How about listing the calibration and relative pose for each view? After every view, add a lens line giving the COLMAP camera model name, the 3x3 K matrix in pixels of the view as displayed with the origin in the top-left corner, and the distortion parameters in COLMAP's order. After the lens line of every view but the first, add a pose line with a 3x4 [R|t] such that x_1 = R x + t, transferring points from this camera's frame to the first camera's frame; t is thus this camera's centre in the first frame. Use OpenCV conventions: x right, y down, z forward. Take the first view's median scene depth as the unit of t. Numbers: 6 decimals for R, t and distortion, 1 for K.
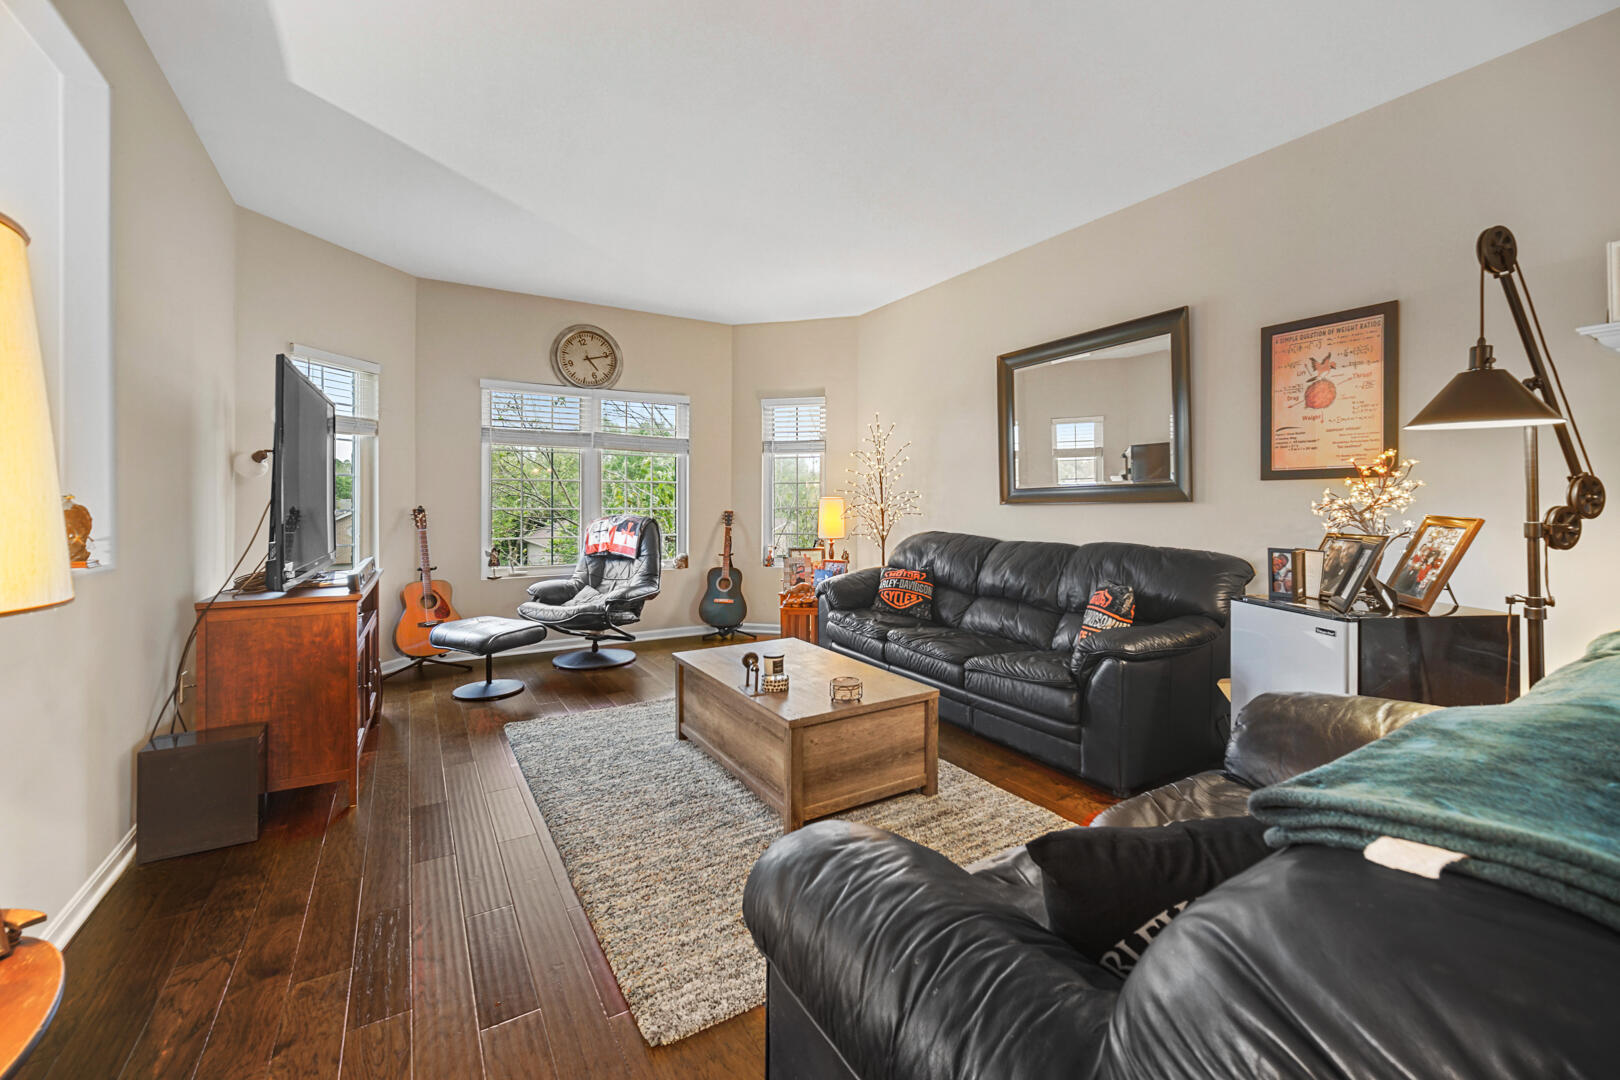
lens RADIAL K [[637.3, 0, 808.0], [0, 637.3, 501.1], [0, 0, 1]] dist [-0.001739, -0.000169]
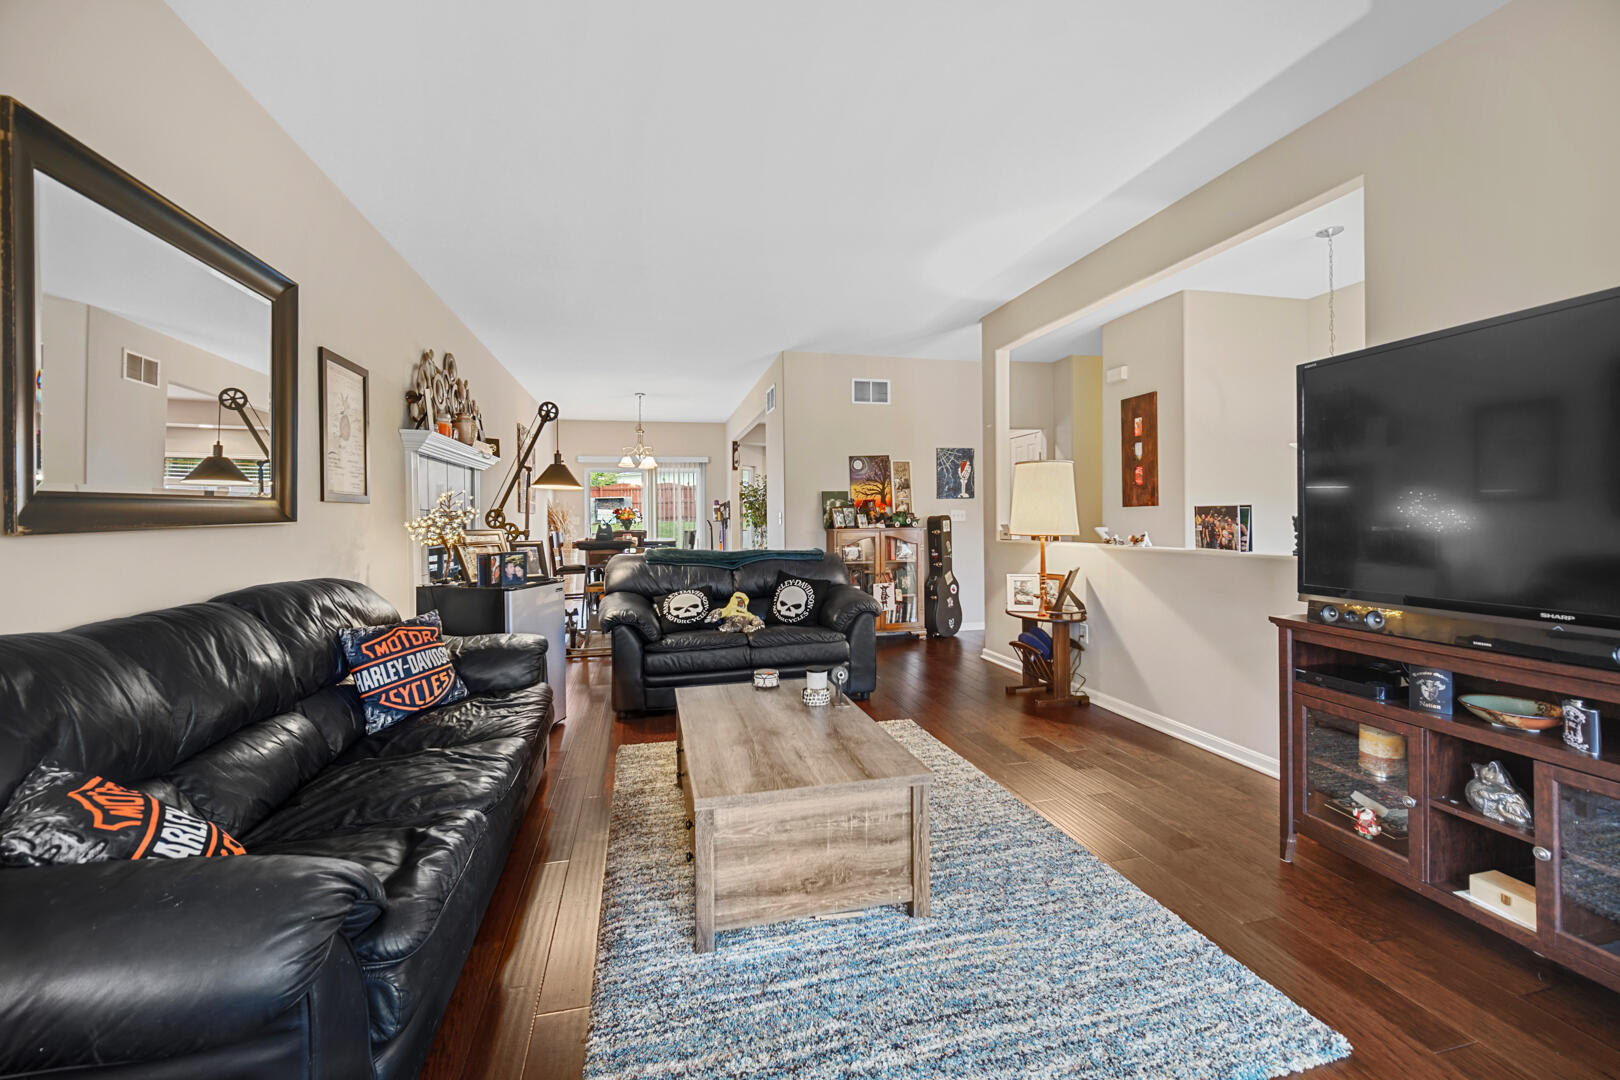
lens RADIAL K [[637.3, 0, 808.0], [0, 637.3, 501.1], [0, 0, 1]] dist [-0.001739, -0.000169]
pose [[-0.953465, 0.011521, 0.301283, -0.334609], [0.005305, 0.999756, -0.021441, -0.010283], [-0.301457, -0.018845, -0.953294, 1.912948]]
